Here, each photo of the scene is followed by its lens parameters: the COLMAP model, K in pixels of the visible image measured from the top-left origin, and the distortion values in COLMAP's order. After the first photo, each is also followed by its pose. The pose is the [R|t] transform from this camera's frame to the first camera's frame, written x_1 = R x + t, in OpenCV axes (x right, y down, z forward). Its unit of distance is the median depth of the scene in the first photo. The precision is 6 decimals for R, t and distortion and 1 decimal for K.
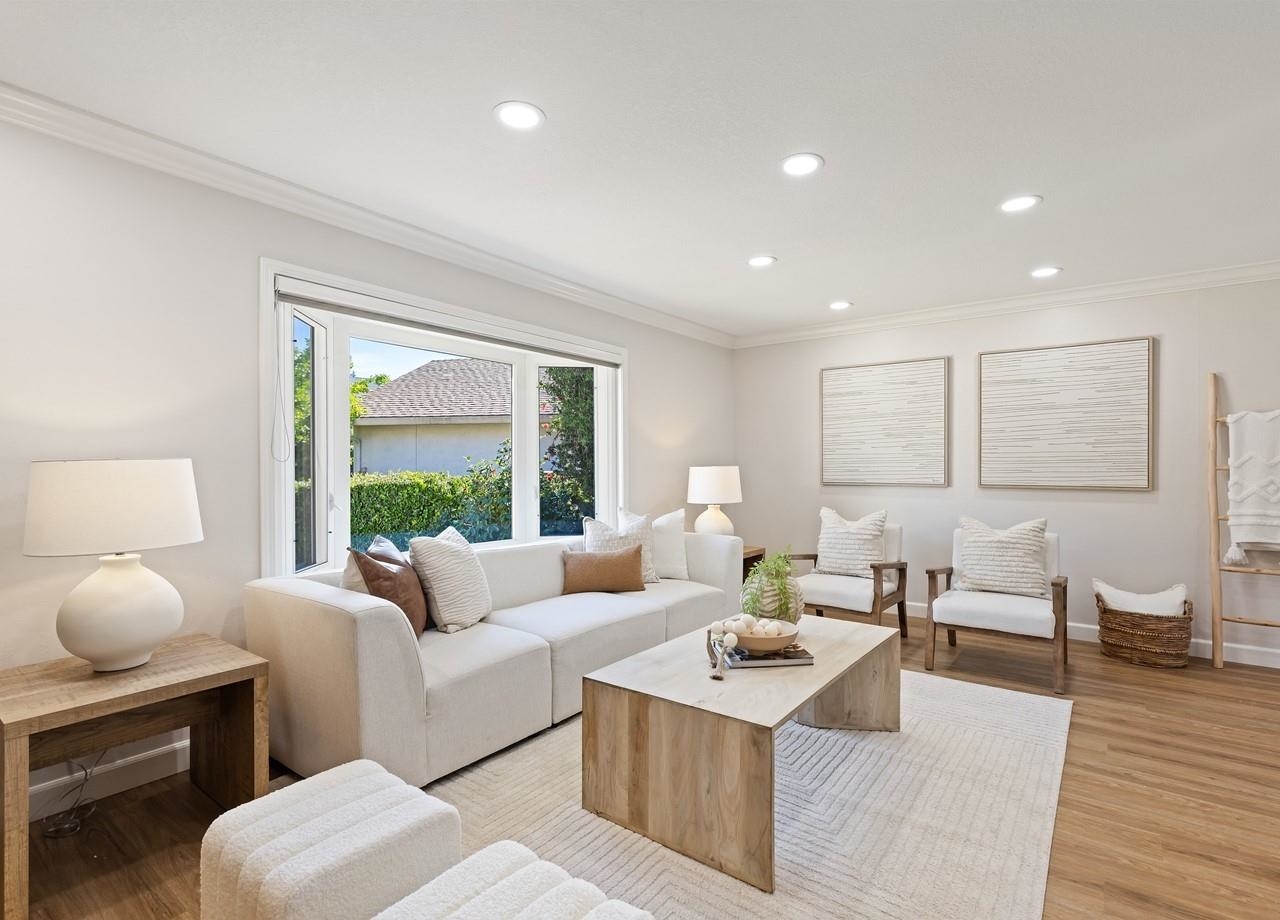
lens RADIAL K [[614.7, 0, 641.2], [0, 614.7, 463.1], [0, 0, 1]] dist [0.002827, -0.000352]
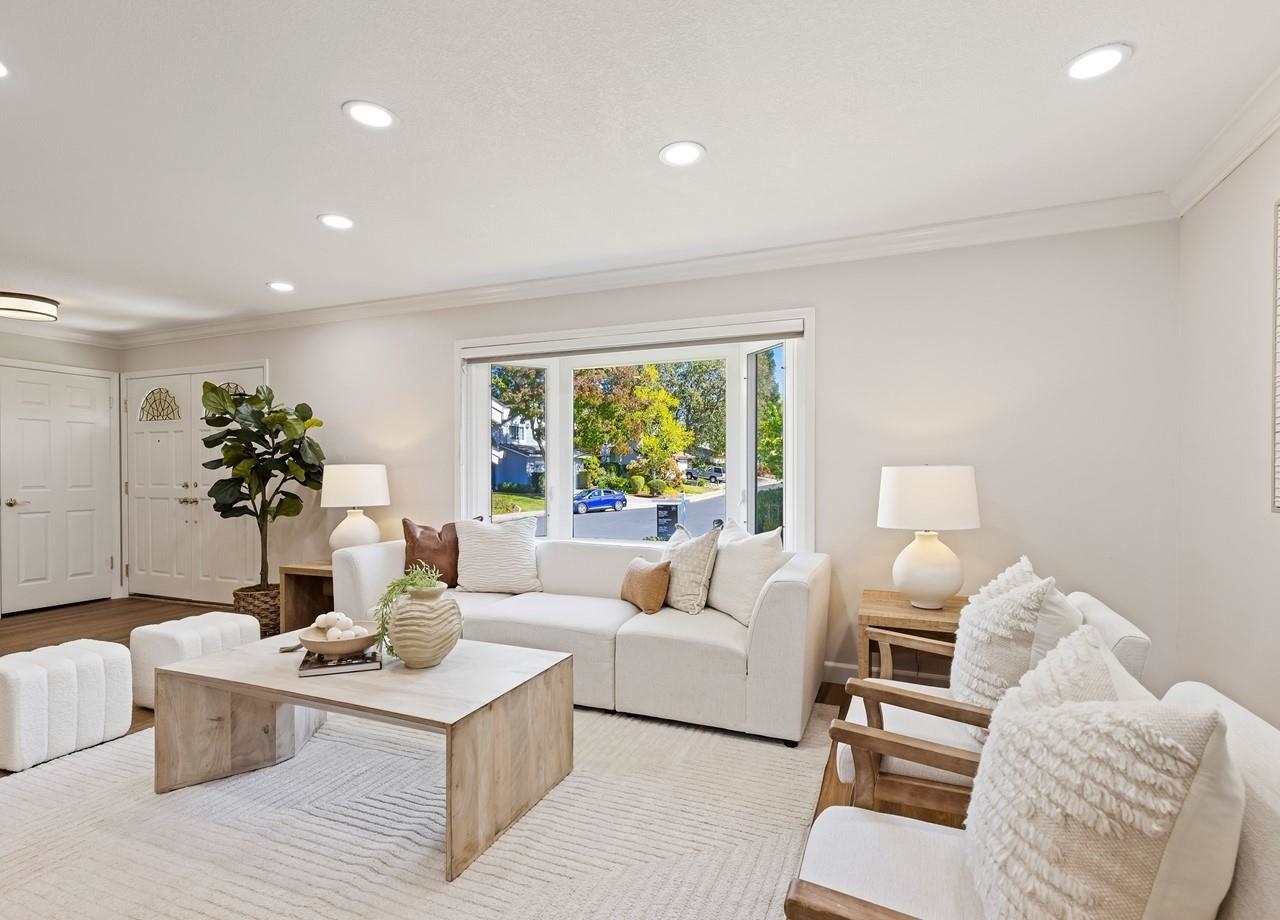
lens RADIAL K [[614.7, 0, 640.7], [0, 614.7, 470.2], [0, 0, 1]] dist [0.002827, -0.000352]
pose [[0.247117, -0.005365, -0.968971, 0.640521], [0.001904, 0.999985, -0.005051, 0.012377], [0.968984, -0.000597, 0.247124, 0.624426]]
